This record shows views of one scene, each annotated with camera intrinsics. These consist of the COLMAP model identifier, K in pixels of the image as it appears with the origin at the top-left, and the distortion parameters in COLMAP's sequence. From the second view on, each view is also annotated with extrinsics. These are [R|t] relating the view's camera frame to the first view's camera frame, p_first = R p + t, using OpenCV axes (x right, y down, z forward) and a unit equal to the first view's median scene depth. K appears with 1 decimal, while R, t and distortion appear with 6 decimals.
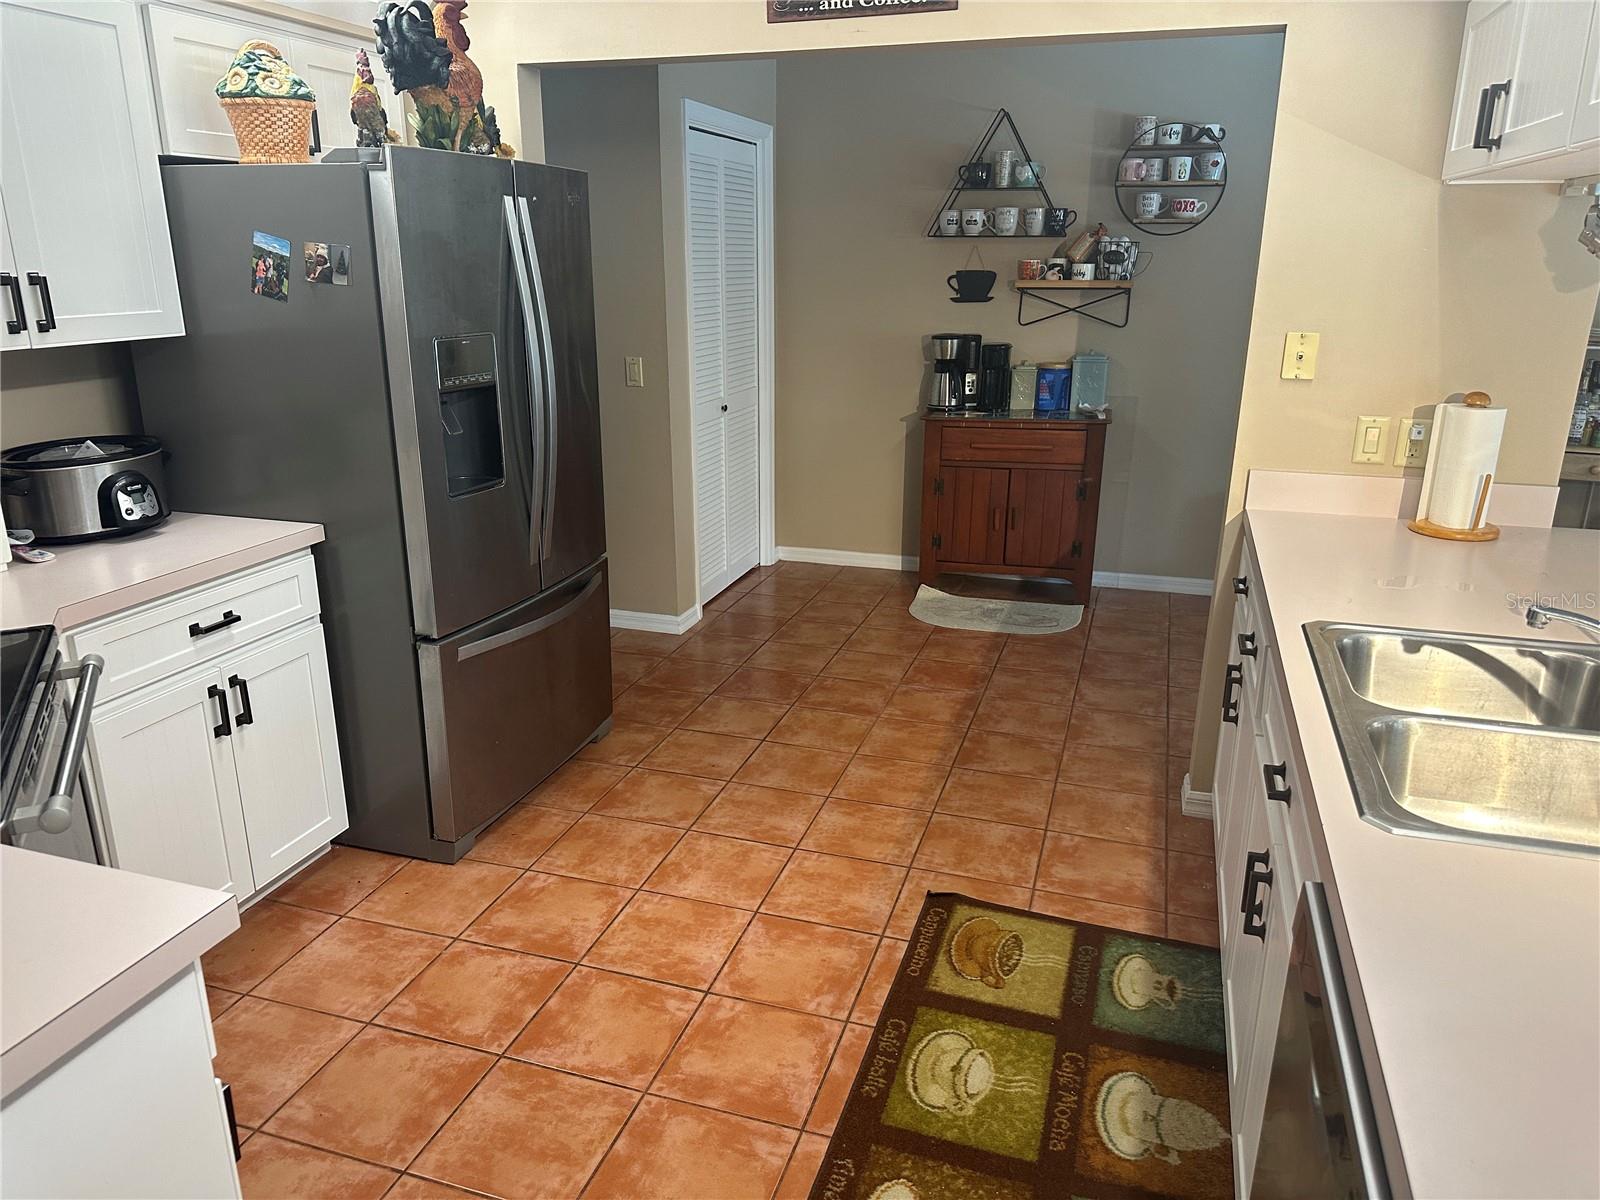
lens RADIAL K [[1120.5, 0, 795.4], [0, 1120.5, 593.9], [0, 0, 1]] dist [0.055030, -0.063986]
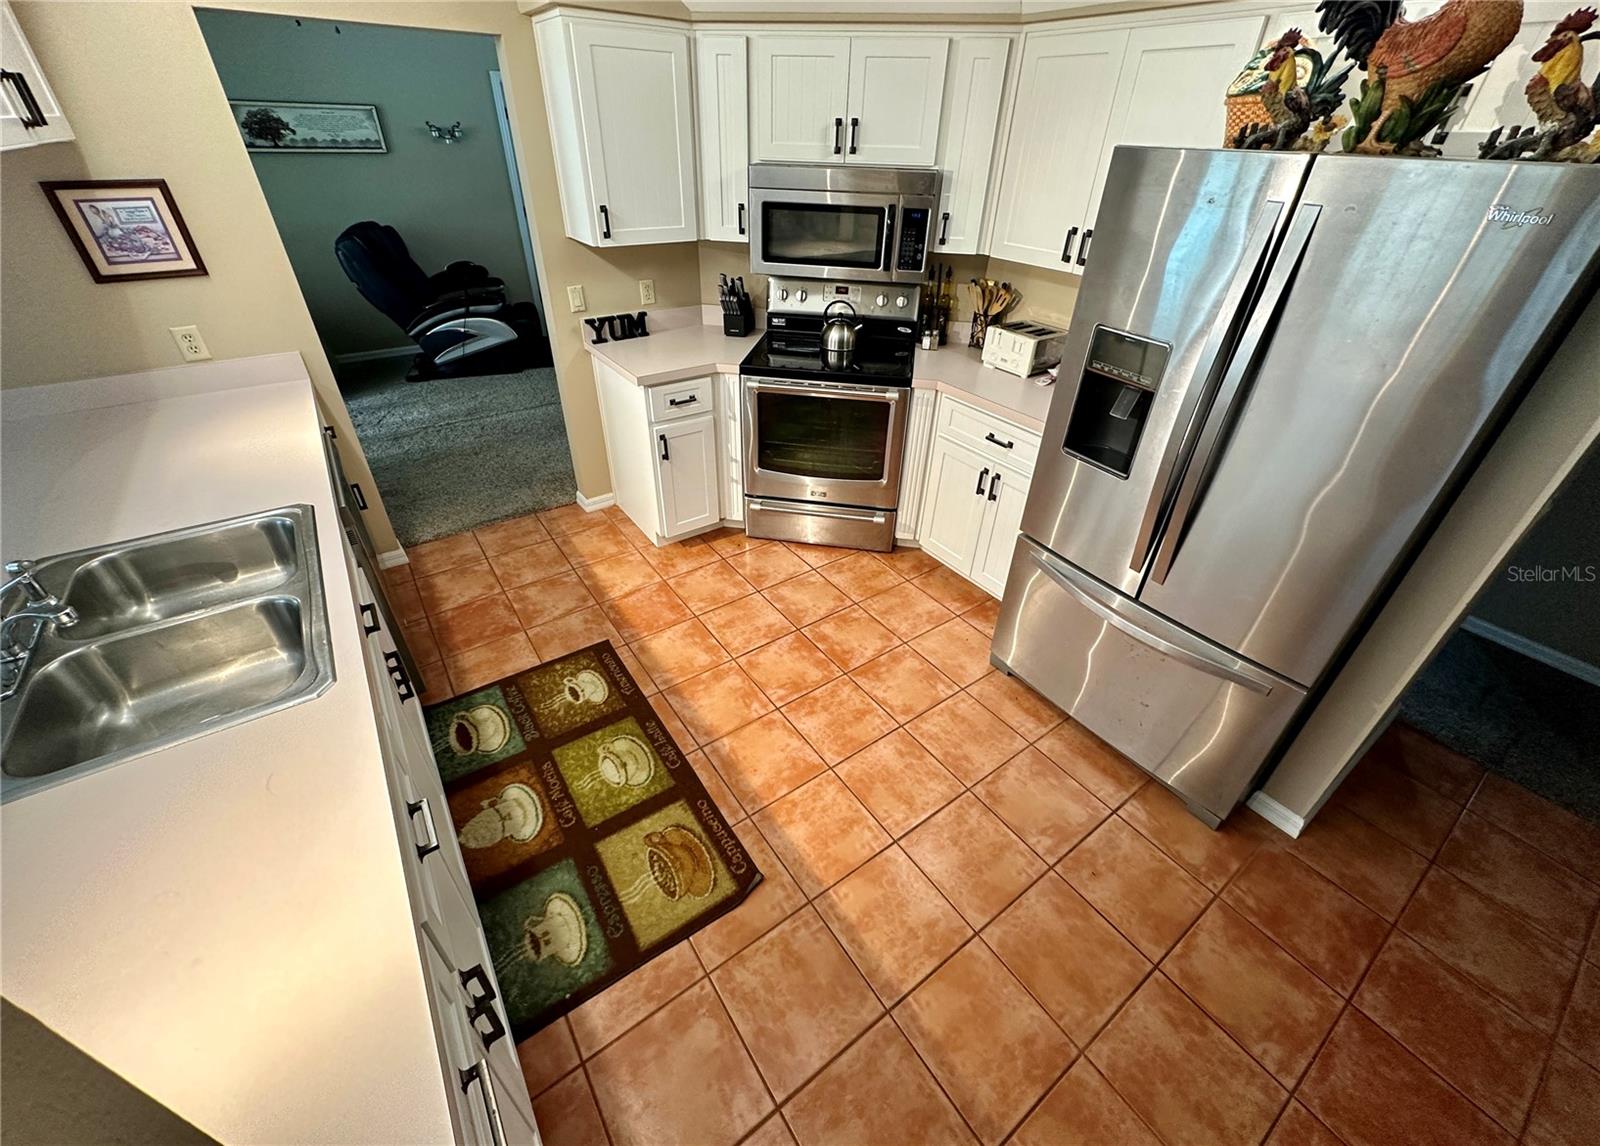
lens RADIAL K [[639.1, 0, 800.8], [0, 639.1, 548.6], [0, 0, 1]] dist [-0.009104, 0.000942]
pose [[-0.598855, 0.425123, -0.678707, 0.438237], [-0.261261, 0.697407, 0.667358, -0.447826], [0.757044, 0.576970, -0.306578, 1.166595]]
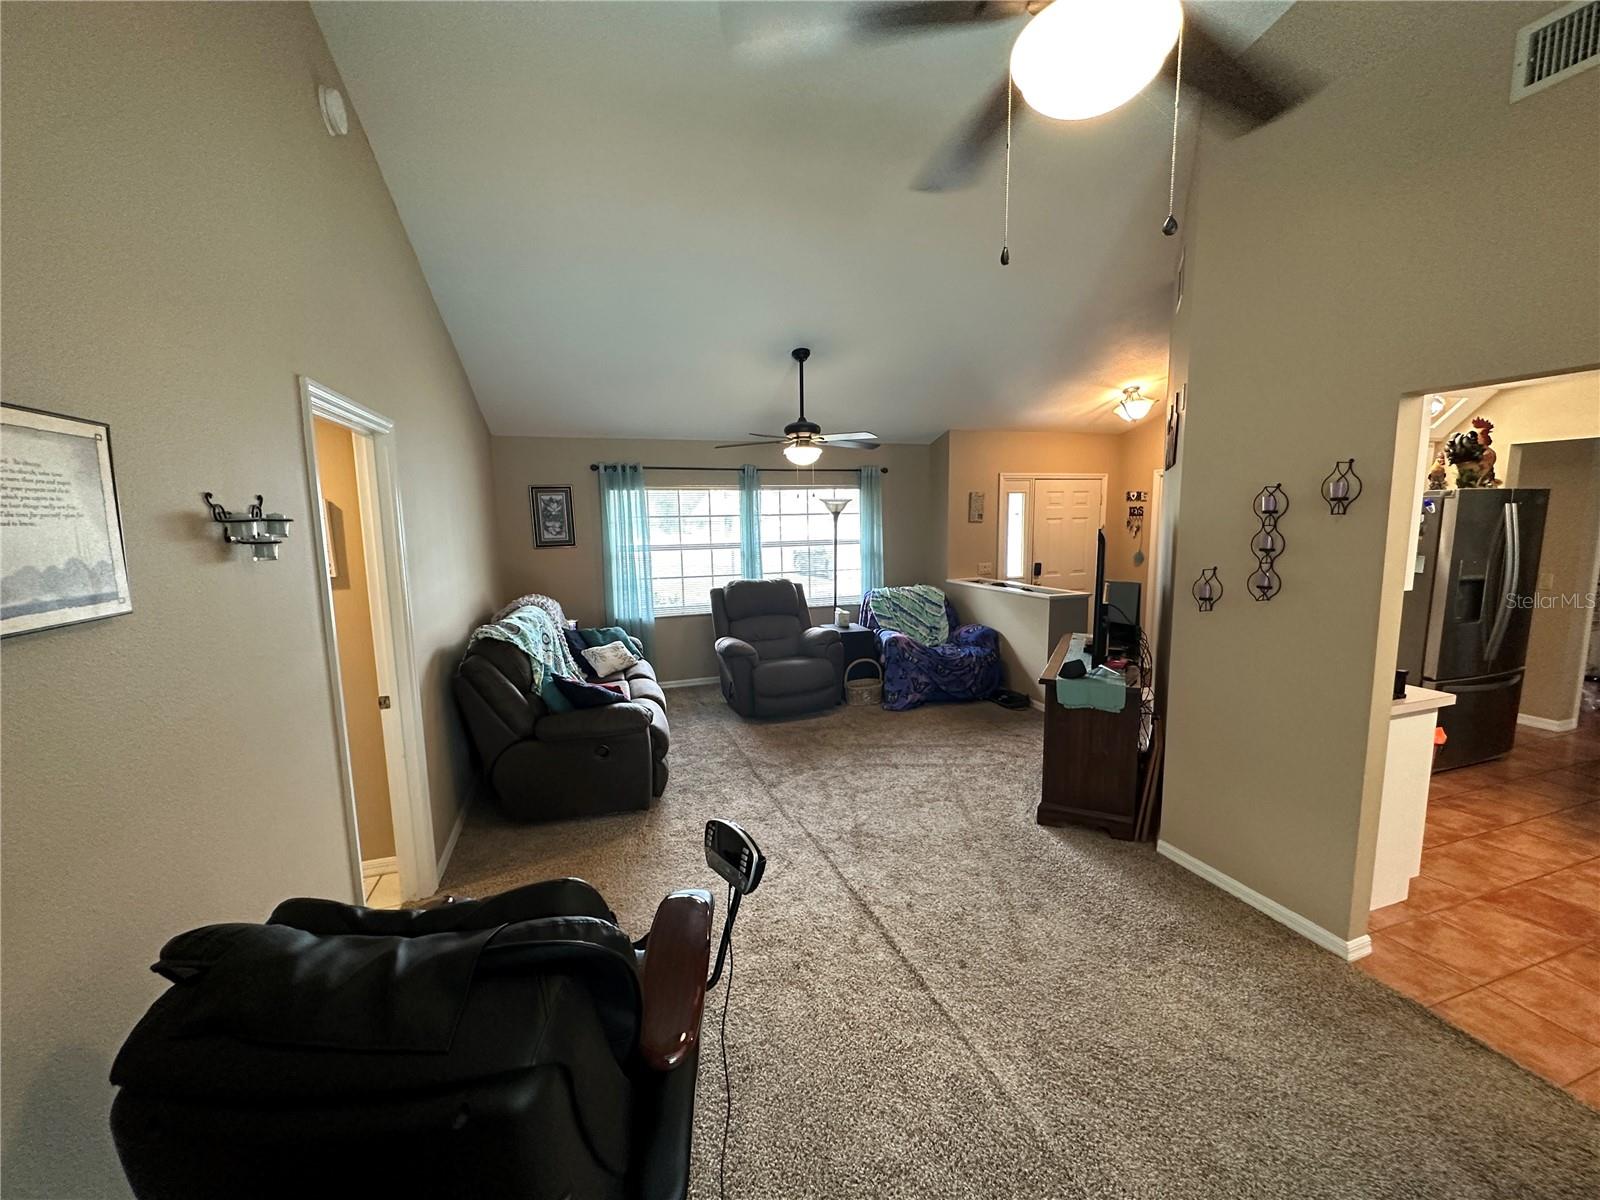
lens RADIAL K [[637.0, 0, 803.8], [0, 637.0, 596.5], [0, 0, 1]] dist [0.001690, -0.000245]
pose [[0.593635, 0.091633, -0.799500, -0.048191], [-0.218331, 0.974572, -0.050414, 0.257163], [0.774551, 0.204483, 0.598546, -1.021233]]
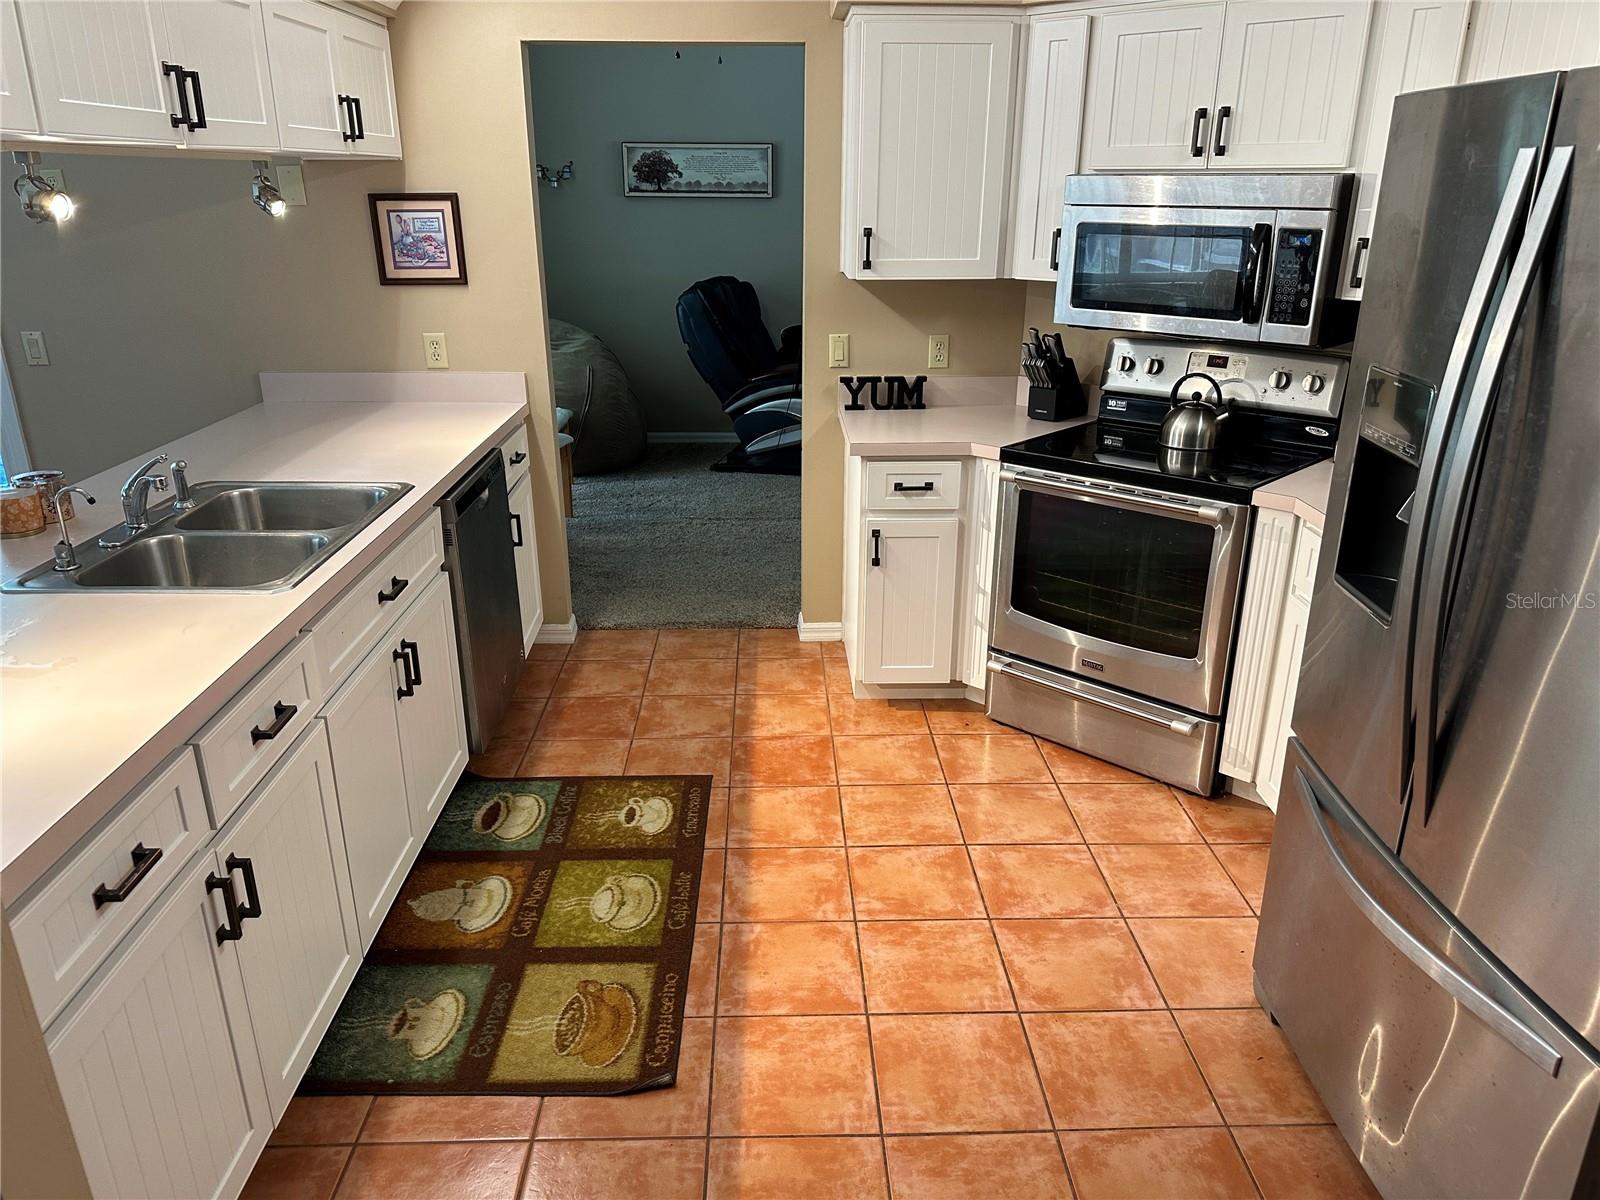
lens RADIAL K [[1120.5, 0, 798.2], [0, 1120.5, 608.0], [0, 0, 1]] dist [0.055030, -0.063986]
pose [[-0.943836, 0.111850, -0.310906, 0.272386], [-0.101565, 0.797193, 0.595120, -0.516484], [0.314416, 0.593273, -0.741059, 1.586195]]
